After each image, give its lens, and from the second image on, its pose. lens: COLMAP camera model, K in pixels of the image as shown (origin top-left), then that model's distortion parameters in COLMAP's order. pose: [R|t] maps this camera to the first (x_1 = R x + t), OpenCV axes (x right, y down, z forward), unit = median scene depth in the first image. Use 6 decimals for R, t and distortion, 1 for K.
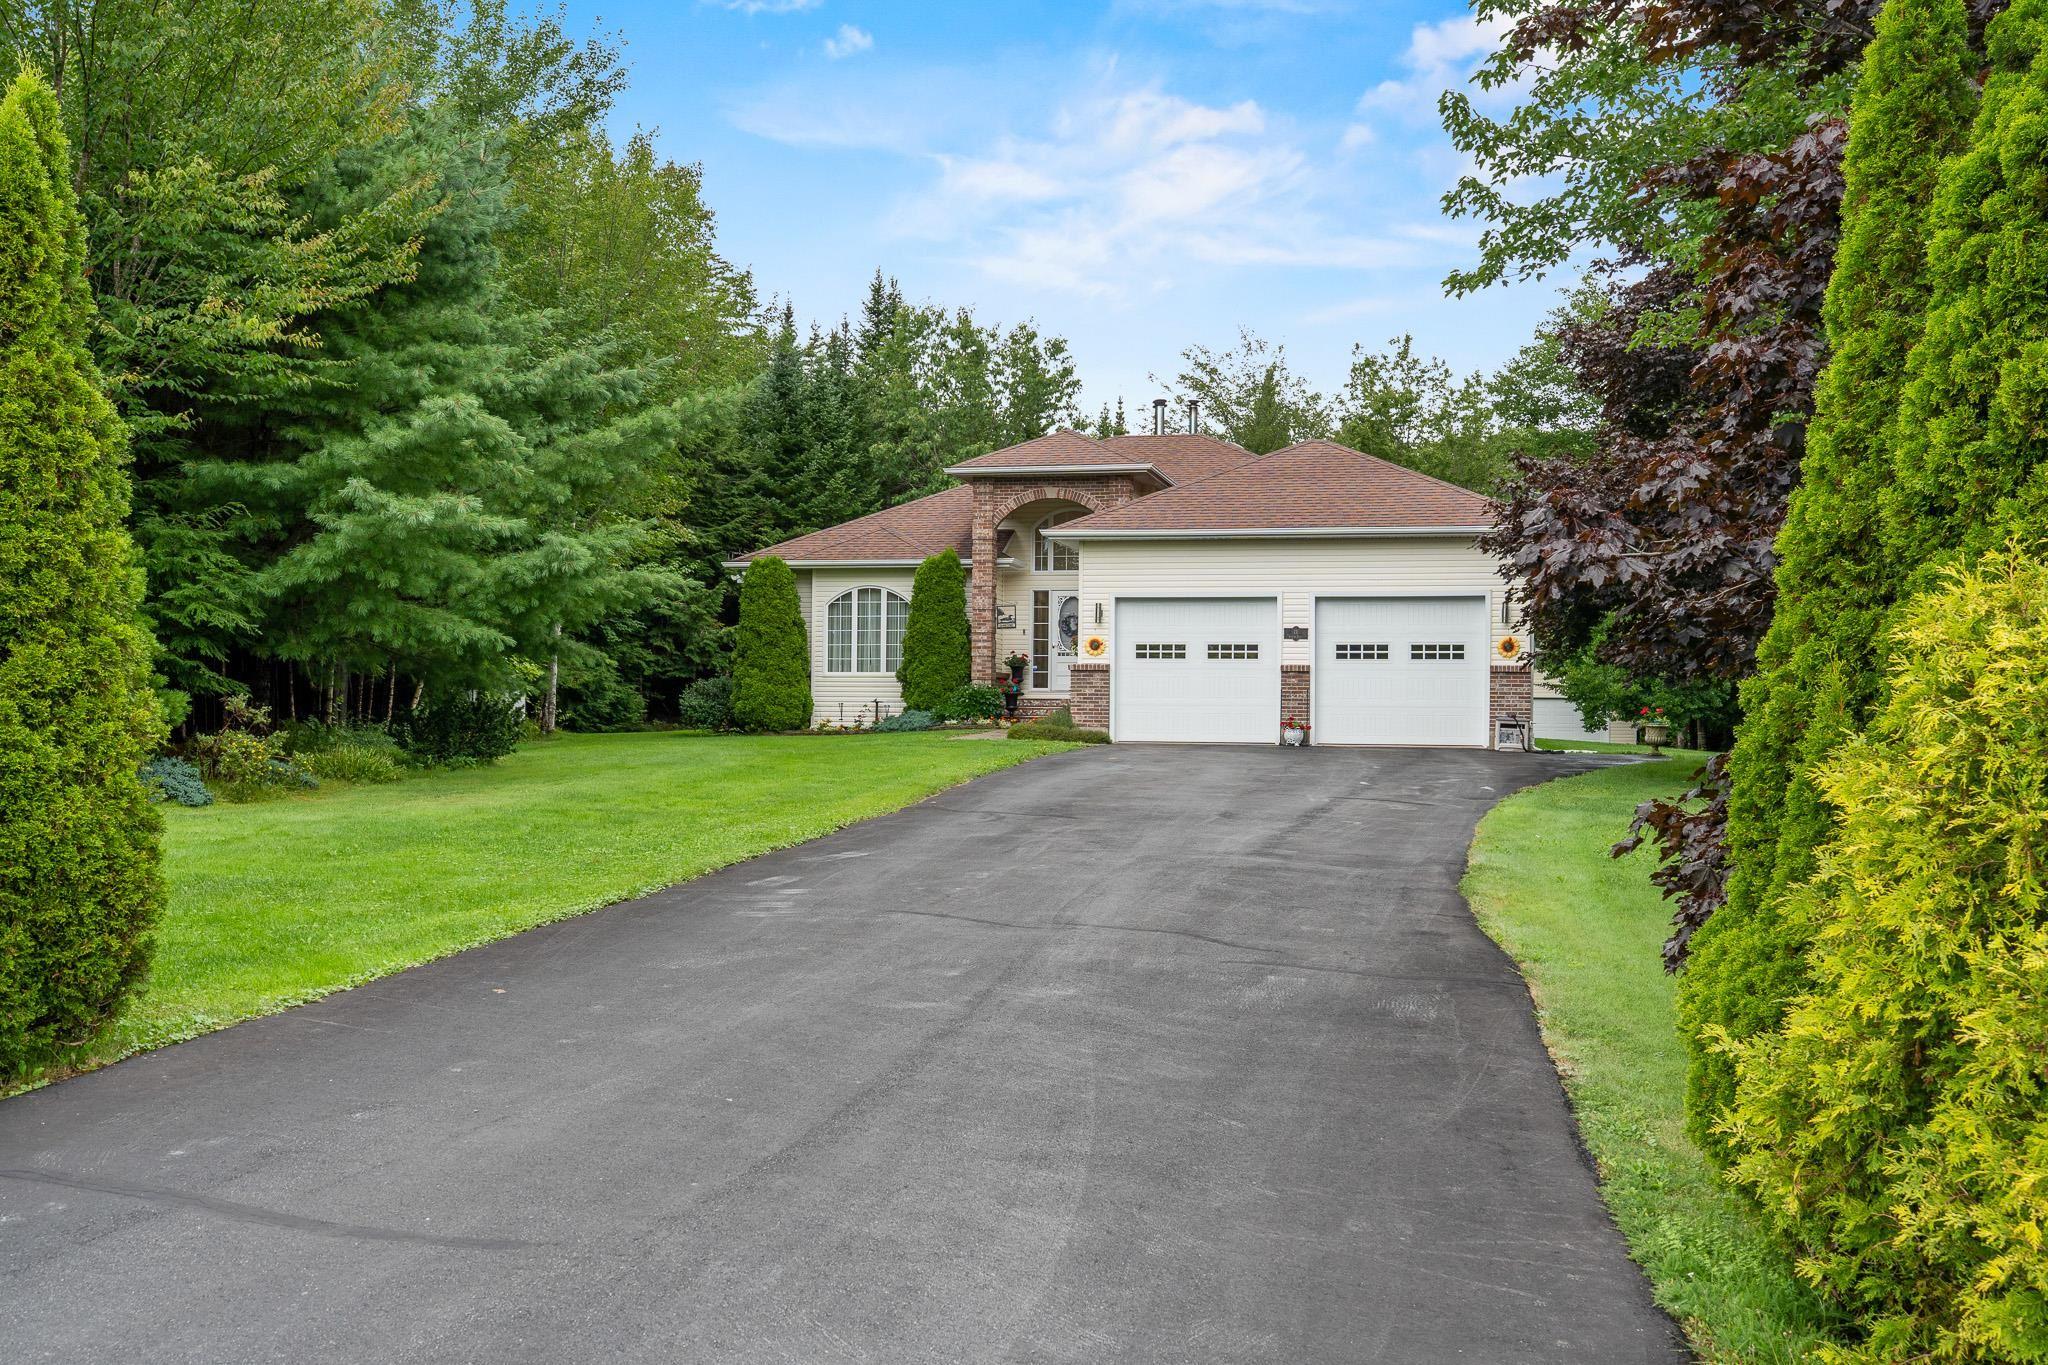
lens RADIAL K [[2004.8, 0, 1023.1], [0, 2004.8, 685.4], [0, 0, 1]] dist [0.001618, 0.000000]
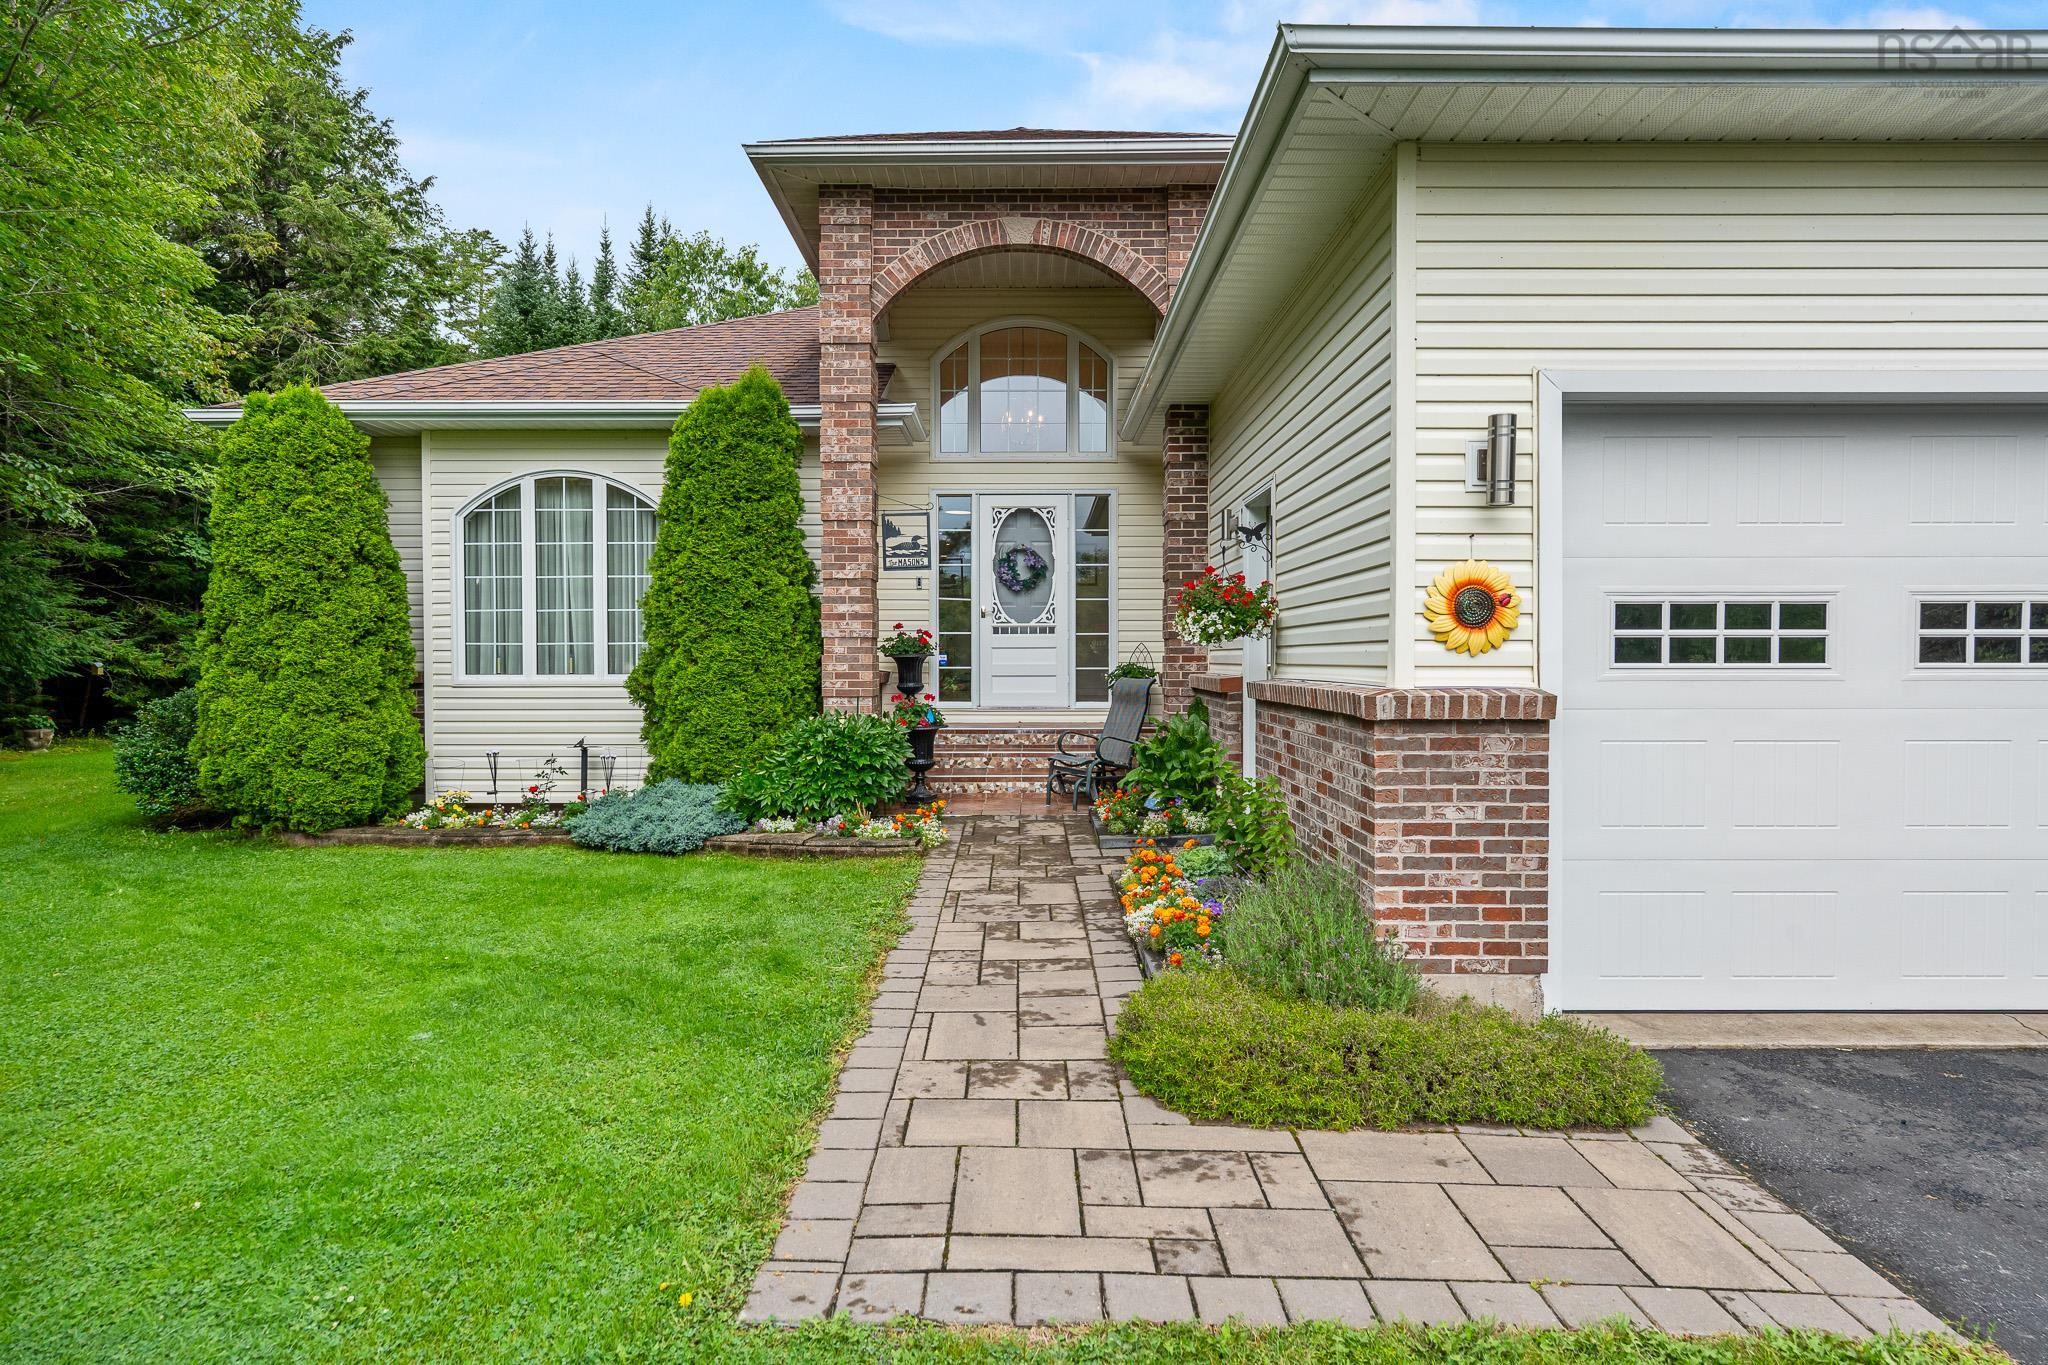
lens RADIAL K [[1158.3, 0, 1028.0], [0, 1158.3, 680.2], [0, 0, 1]] dist [-0.004586, -0.000227]
pose [[0.975990, -0.014732, 0.217319, -0.035188], [0.006576, 0.999248, 0.038207, -0.014557], [-0.217718, -0.035860, 0.975353, 0.750609]]
